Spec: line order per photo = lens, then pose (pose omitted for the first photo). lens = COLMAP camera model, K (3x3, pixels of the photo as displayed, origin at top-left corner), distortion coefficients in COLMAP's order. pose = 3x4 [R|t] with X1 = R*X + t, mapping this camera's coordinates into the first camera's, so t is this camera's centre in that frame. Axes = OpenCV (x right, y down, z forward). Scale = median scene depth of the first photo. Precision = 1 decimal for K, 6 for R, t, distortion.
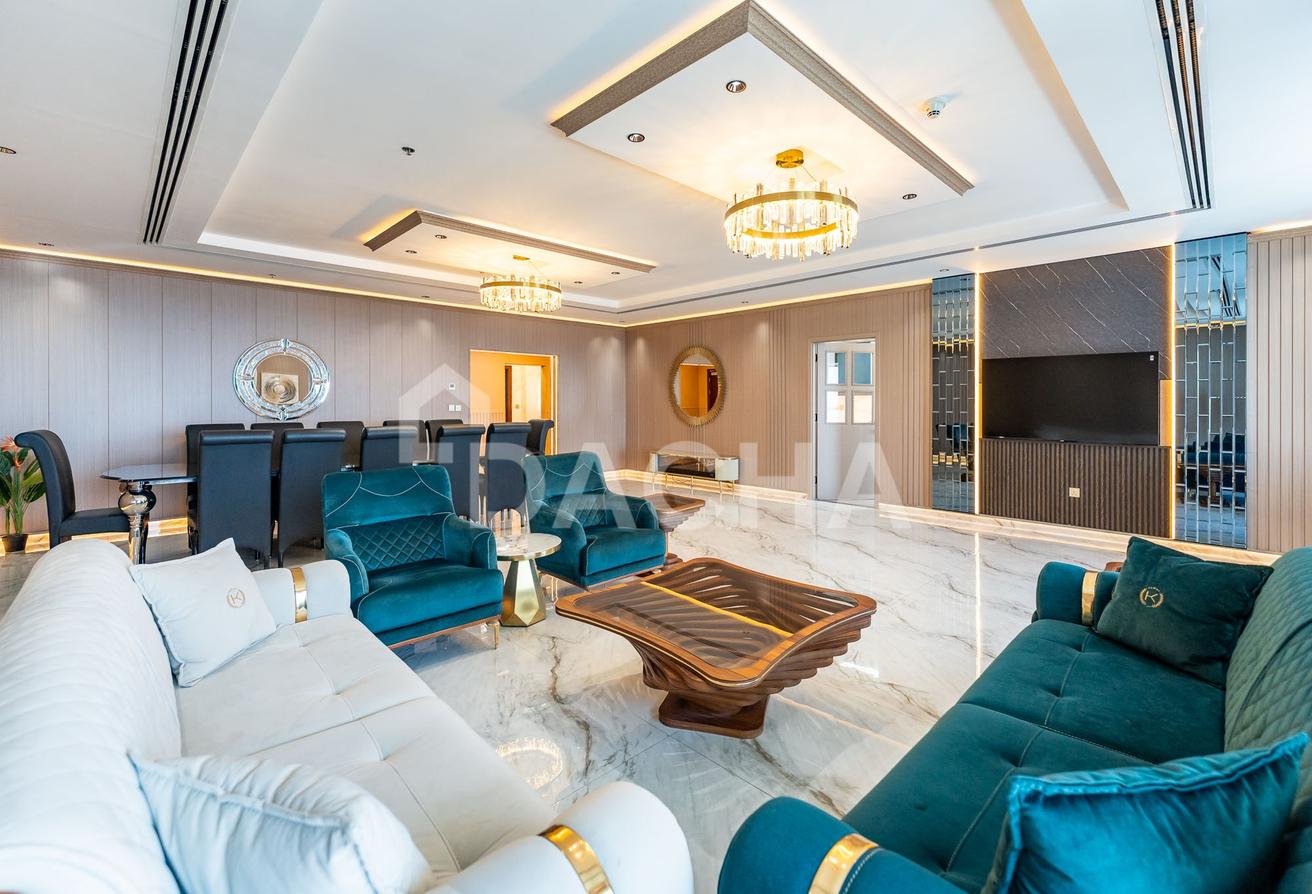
lens RADIAL K [[563.4, 0, 654.3], [0, 563.4, 399.3], [0, 0, 1]] dist [0.000143, -0.000237]
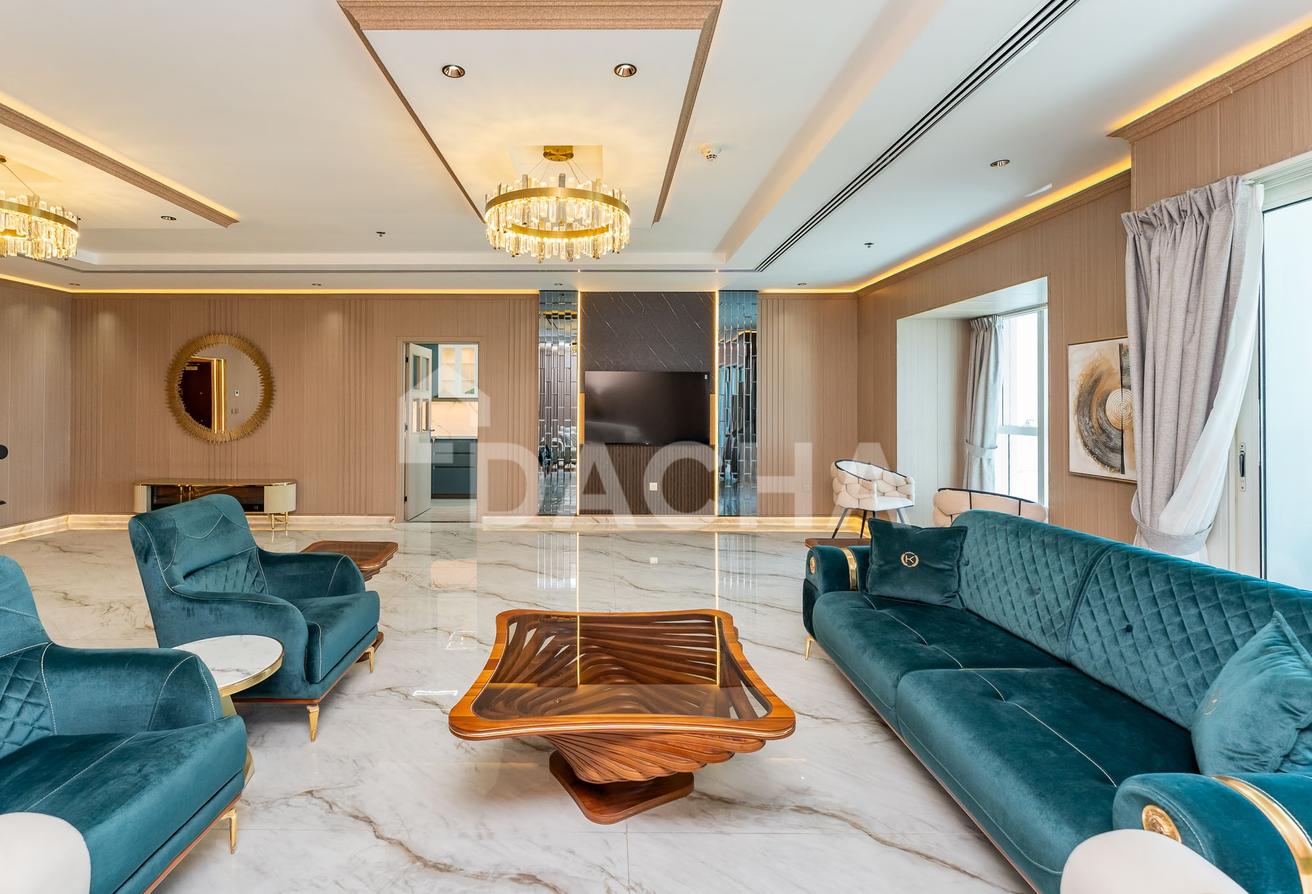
lens RADIAL K [[604.7, 0, 650.7], [0, 604.7, 401.5], [0, 0, 1]] dist [-0.000602, -0.000167]
pose [[0.702169, 0.006350, 0.711982, -0.195012], [-0.004702, 0.999980, -0.004281, -0.010846], [-0.711995, -0.000341, 0.702185, 0.116984]]
